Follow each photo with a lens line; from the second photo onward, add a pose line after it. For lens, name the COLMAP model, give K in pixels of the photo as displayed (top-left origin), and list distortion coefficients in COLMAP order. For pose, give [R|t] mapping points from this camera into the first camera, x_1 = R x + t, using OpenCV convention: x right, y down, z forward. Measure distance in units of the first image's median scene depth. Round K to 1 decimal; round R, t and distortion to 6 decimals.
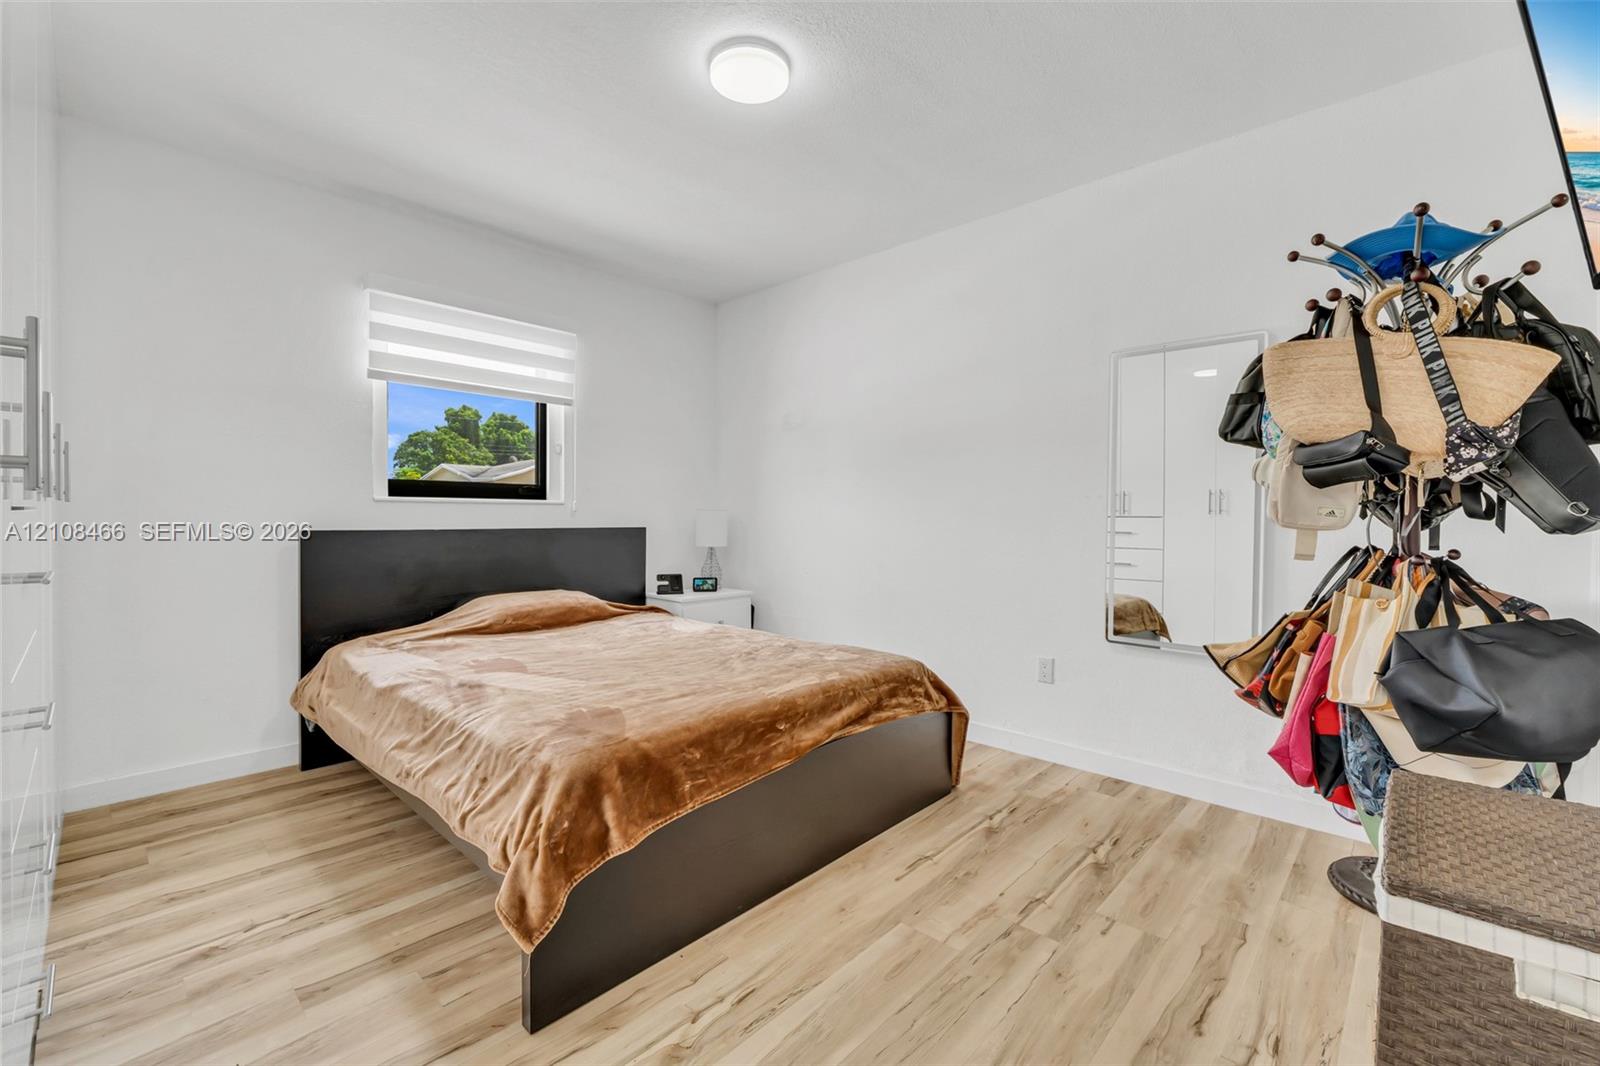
lens RADIAL K [[677.1, 0, 801.4], [0, 677.1, 525.3], [0, 0, 1]] dist [-0.001060, 0.000214]
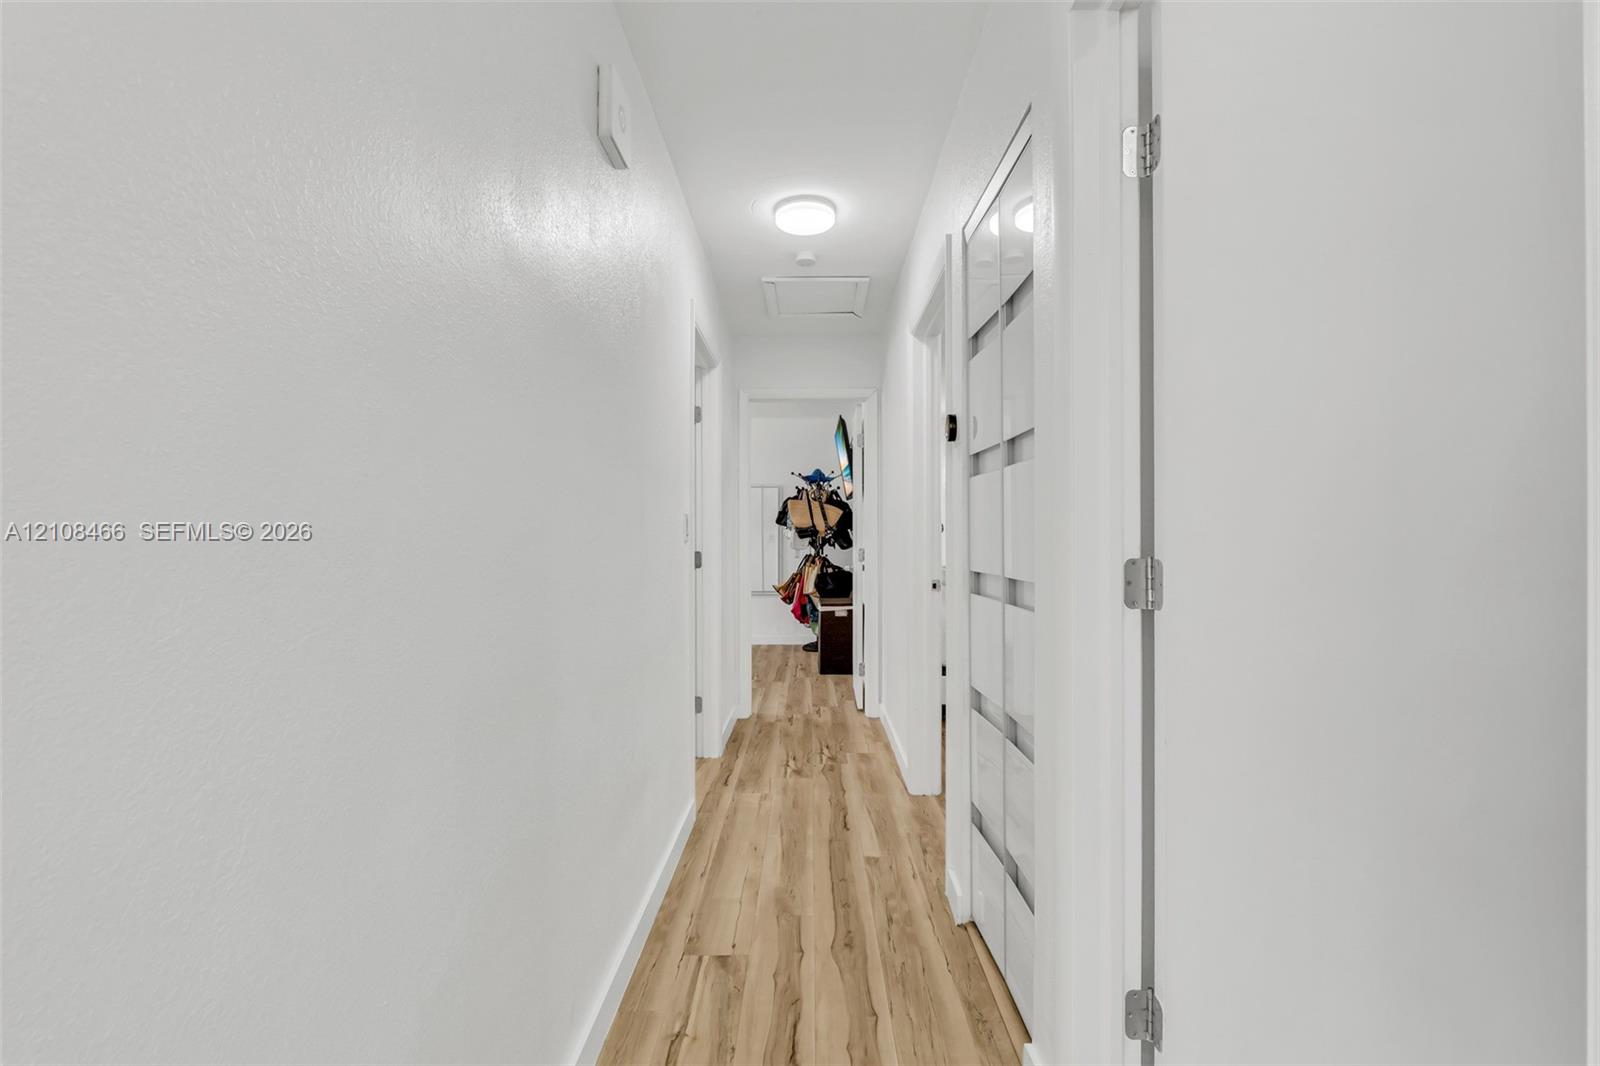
lens RADIAL K [[677.1, 0, 799.9], [0, 677.1, 539.6], [0, 0, 1]] dist [-0.001060, 0.000214]
pose [[0.742434, 0.001453, 0.669918, -1.791148], [0.017928, 0.999596, -0.022037, 0.033983], [-0.669680, 0.028372, 0.742108, -1.823714]]
